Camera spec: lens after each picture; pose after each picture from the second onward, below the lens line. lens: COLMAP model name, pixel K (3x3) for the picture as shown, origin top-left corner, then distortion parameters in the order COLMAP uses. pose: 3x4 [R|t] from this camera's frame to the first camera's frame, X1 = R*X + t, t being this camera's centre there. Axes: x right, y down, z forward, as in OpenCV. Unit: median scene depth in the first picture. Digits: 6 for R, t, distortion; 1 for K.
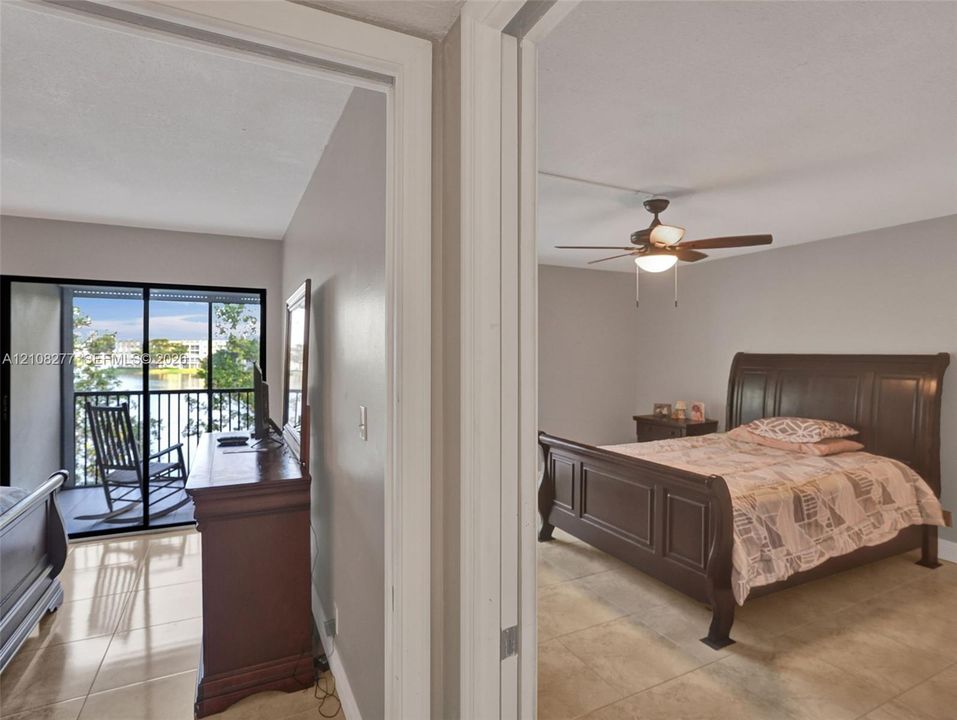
lens RADIAL K [[509.9, 0, 481.3], [0, 509.9, 352.7], [0, 0, 1]] dist [-0.054016, 0.031419]
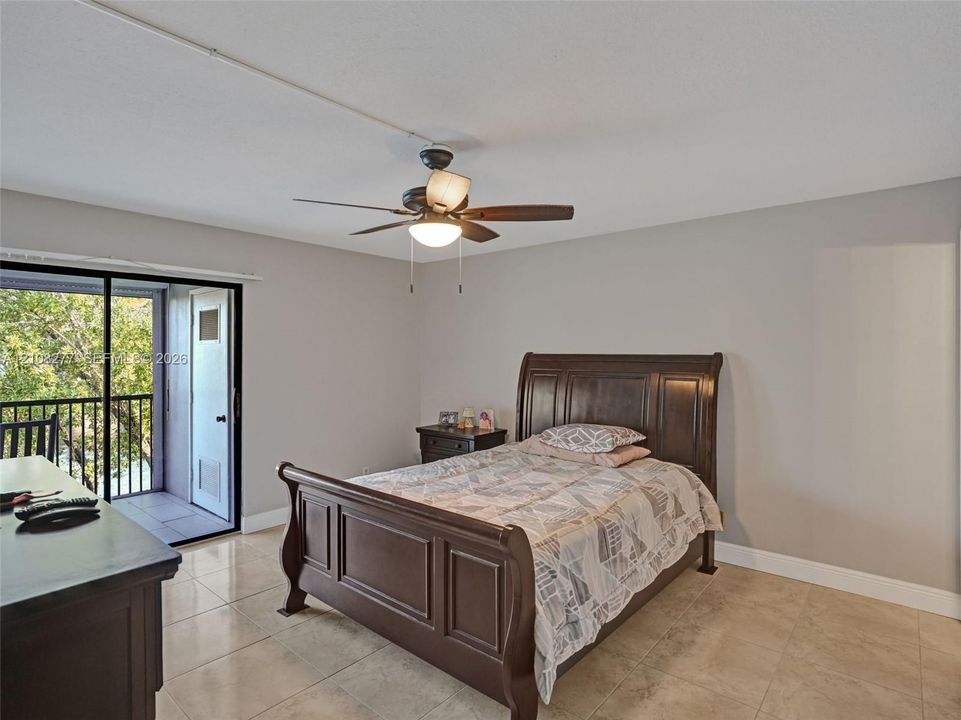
lens RADIAL K [[507.1, 0, 480.2], [0, 507.1, 364.0], [0, 0, 1]] dist [-0.018714, 0.000877]
pose [[0.922740, -0.010857, 0.385270, 0.118774], [0.003046, 0.999777, 0.020878, 0.000206], [-0.385410, -0.018091, 0.922568, 0.286182]]
